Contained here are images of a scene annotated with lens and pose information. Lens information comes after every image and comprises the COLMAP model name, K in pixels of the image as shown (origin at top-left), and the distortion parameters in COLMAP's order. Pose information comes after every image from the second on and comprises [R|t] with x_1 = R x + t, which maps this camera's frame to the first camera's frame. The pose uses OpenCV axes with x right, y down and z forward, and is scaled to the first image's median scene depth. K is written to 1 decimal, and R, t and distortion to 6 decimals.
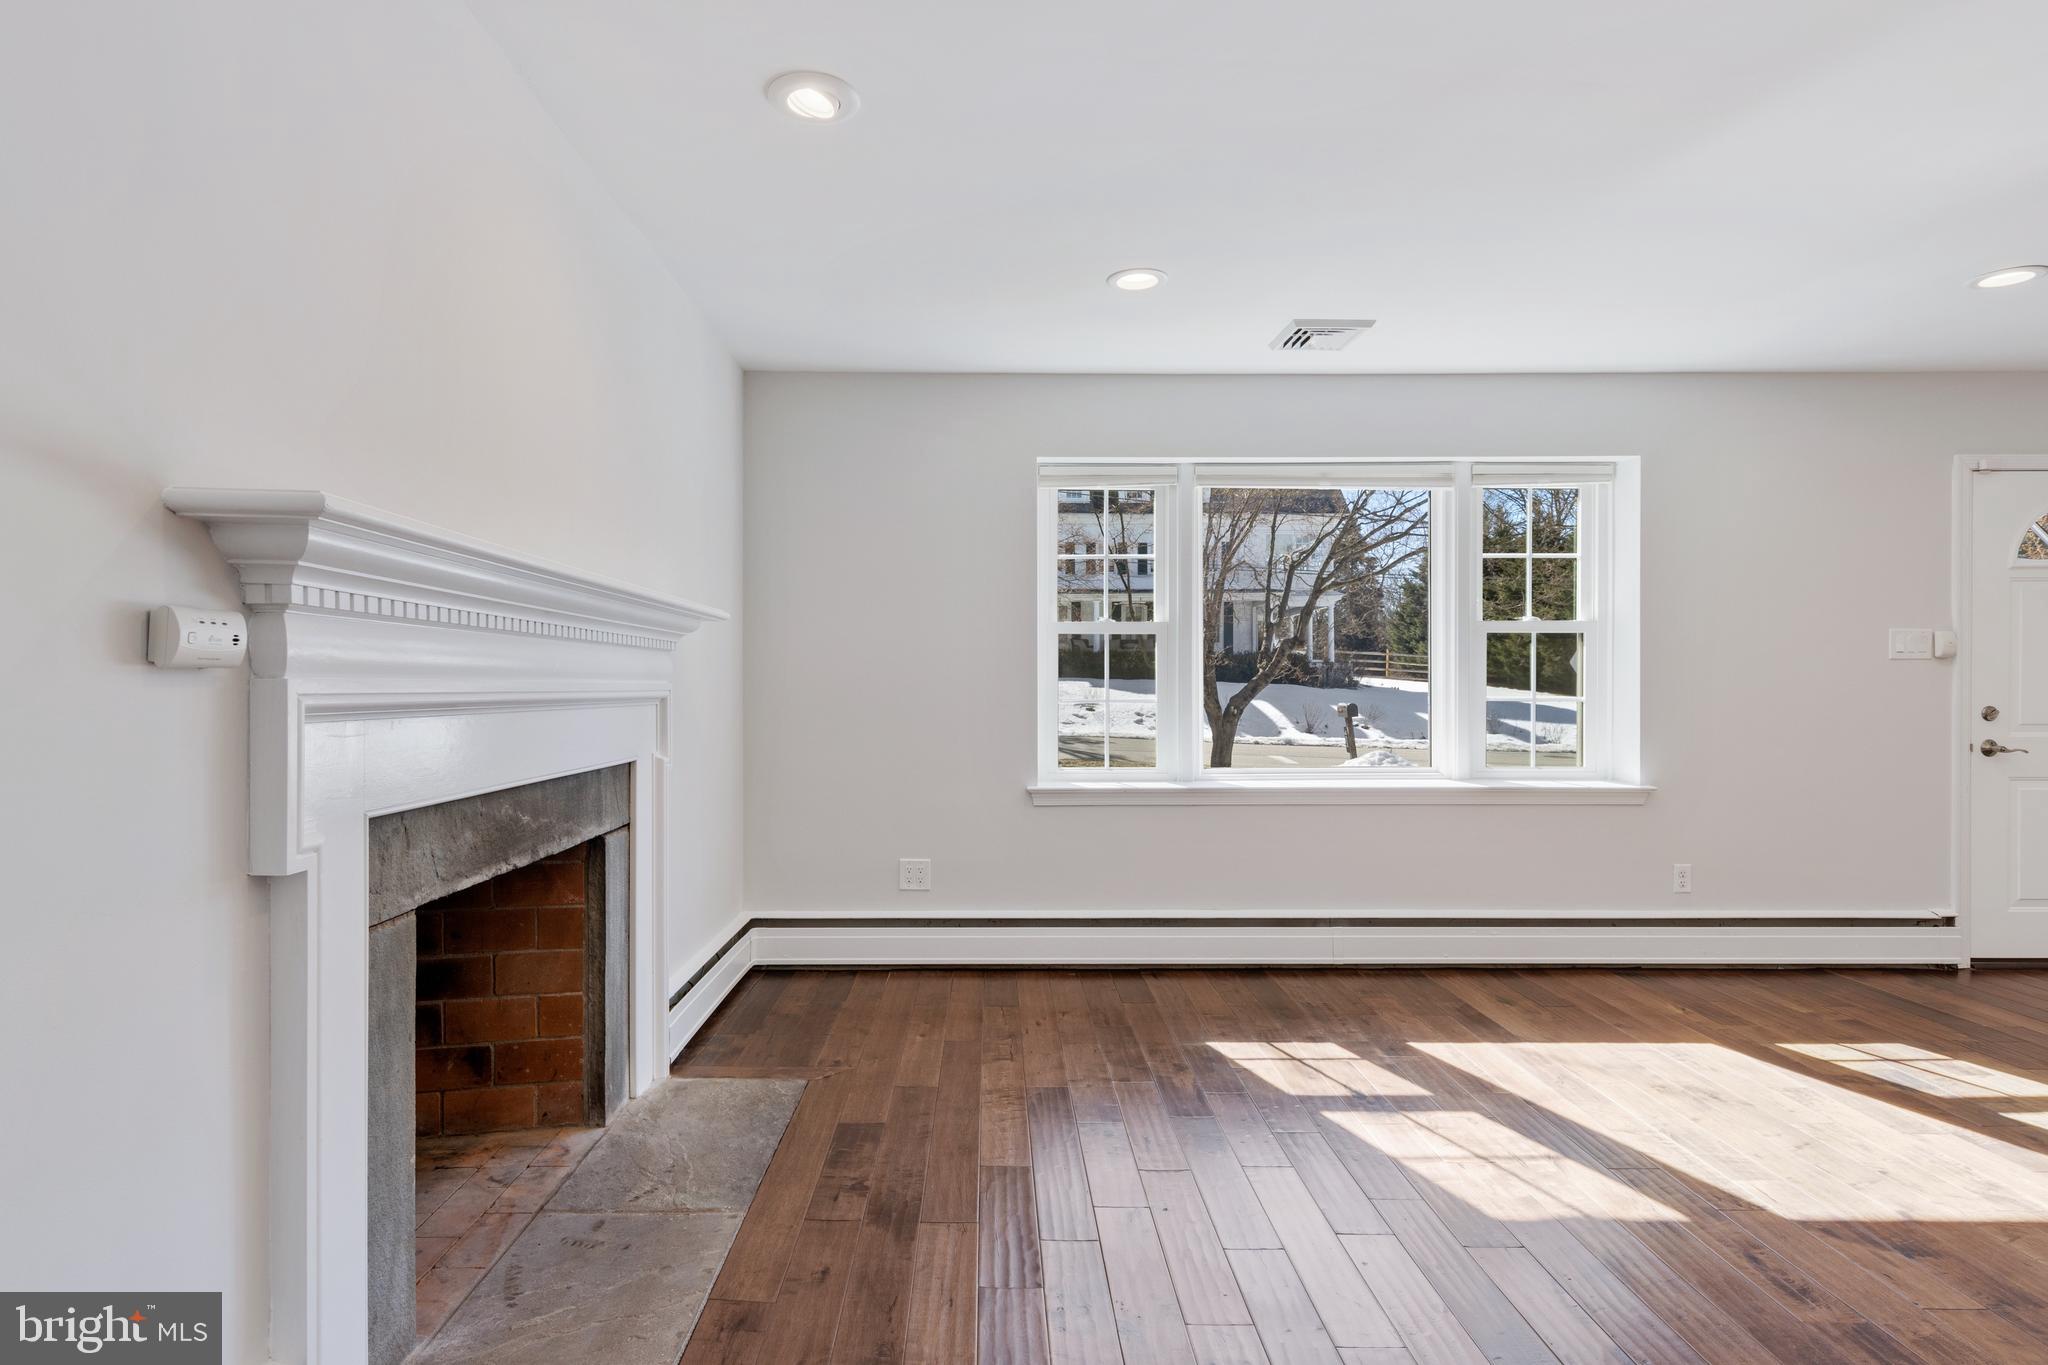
lens RADIAL K [[1046.8, 0, 990.7], [0, 1046.8, 687.1], [0, 0, 1]] dist [0.002285, -0.000050]
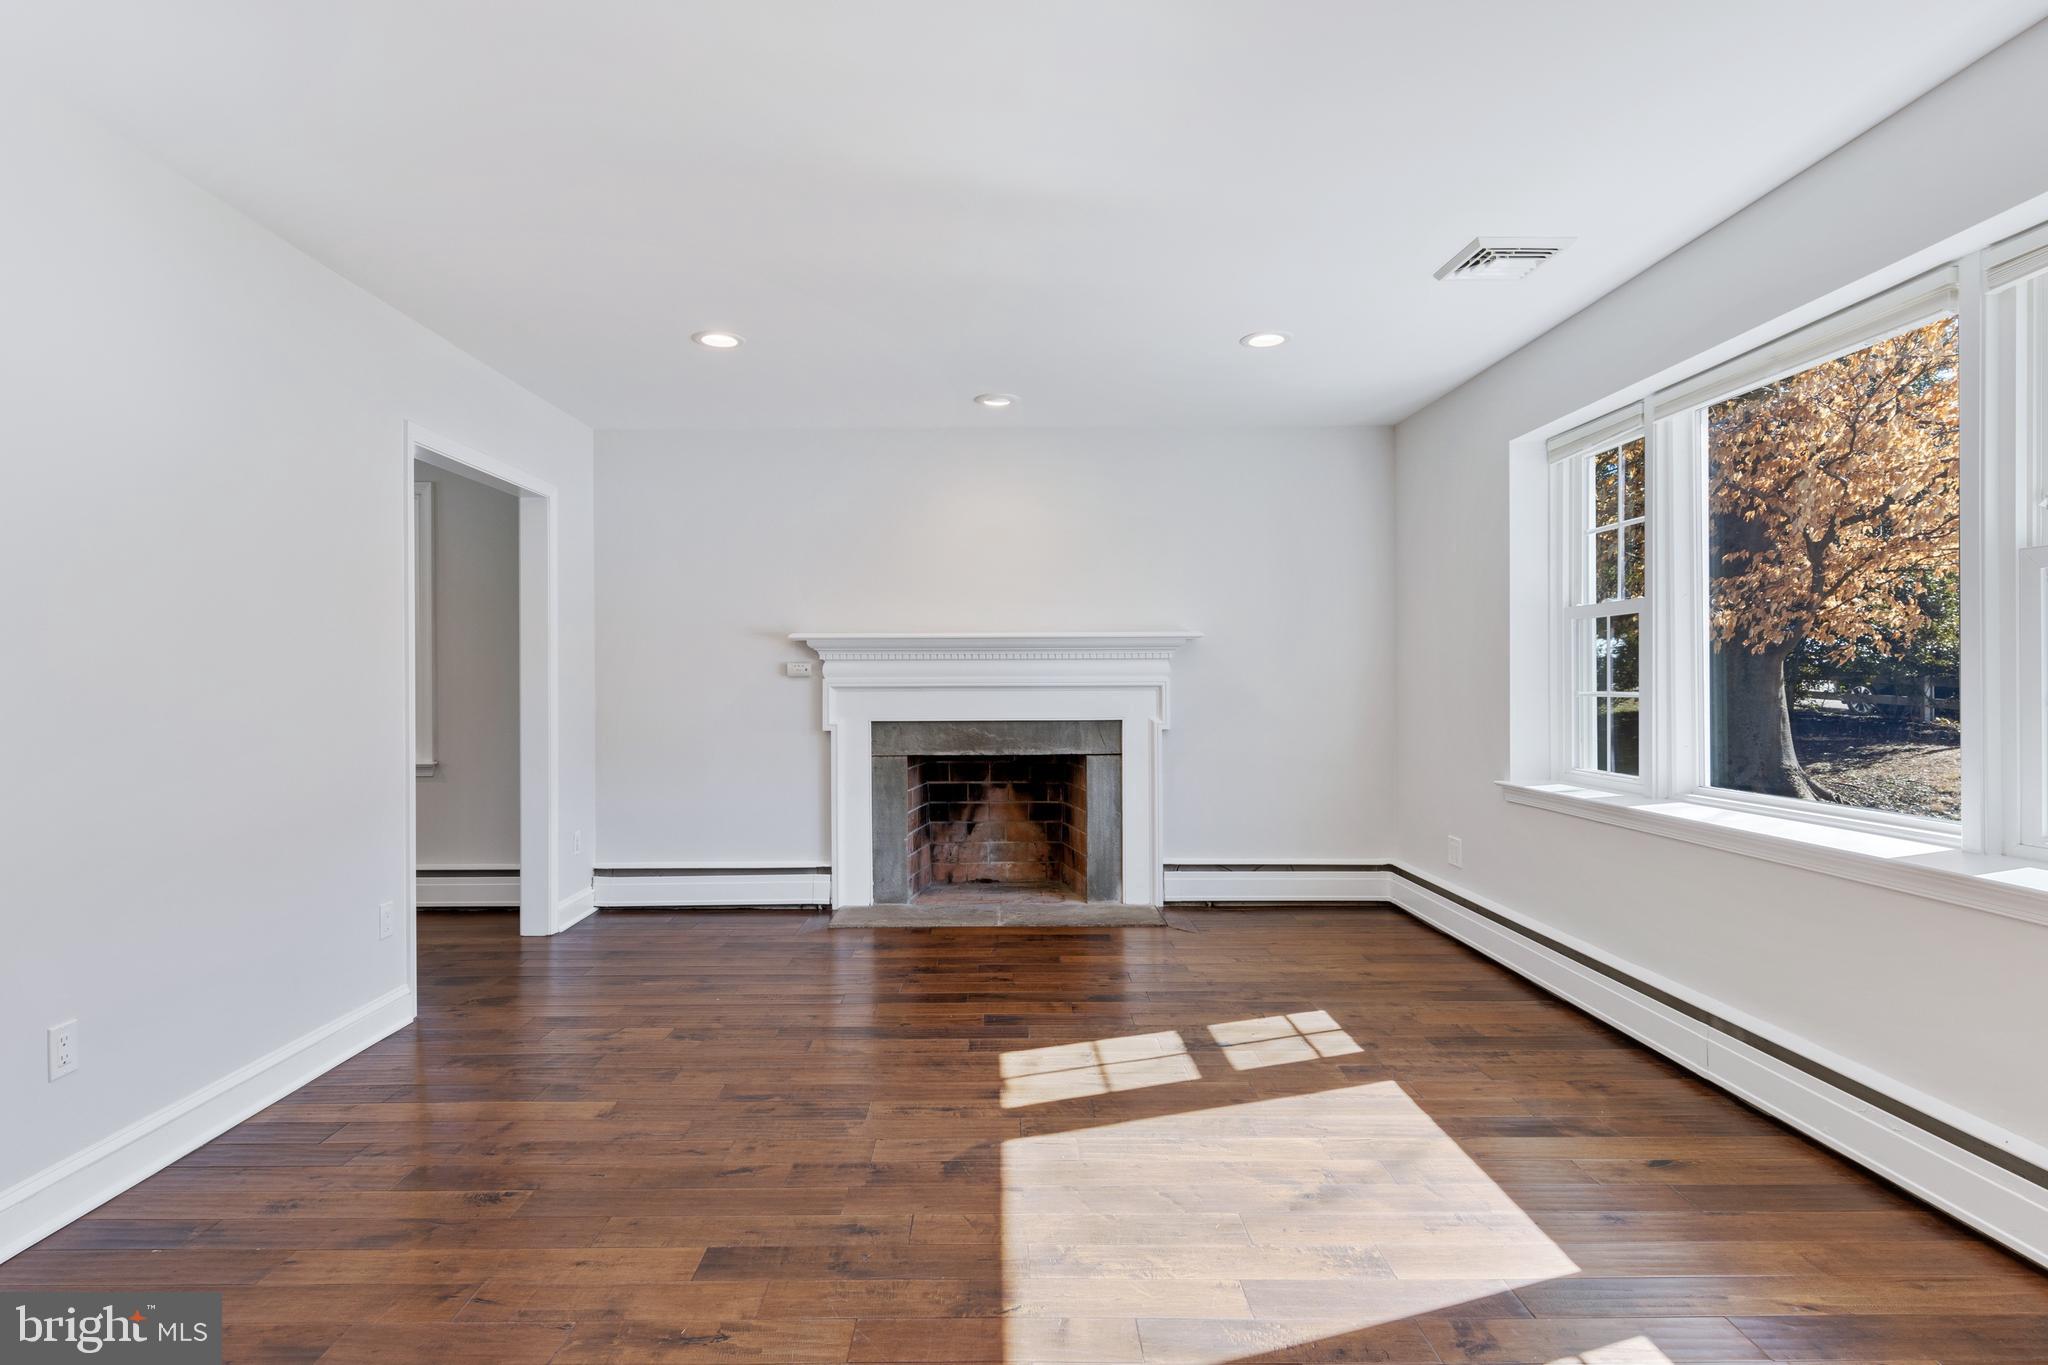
lens RADIAL K [[1046.8, 0, 990.7], [0, 1046.8, 687.1], [0, 0, 1]] dist [0.002285, -0.000050]
pose [[0.009589, 0.010651, -0.999897, 1.481653], [0.004843, 0.999931, 0.010698, -0.008674], [0.999942, -0.004945, 0.009537, 0.749336]]
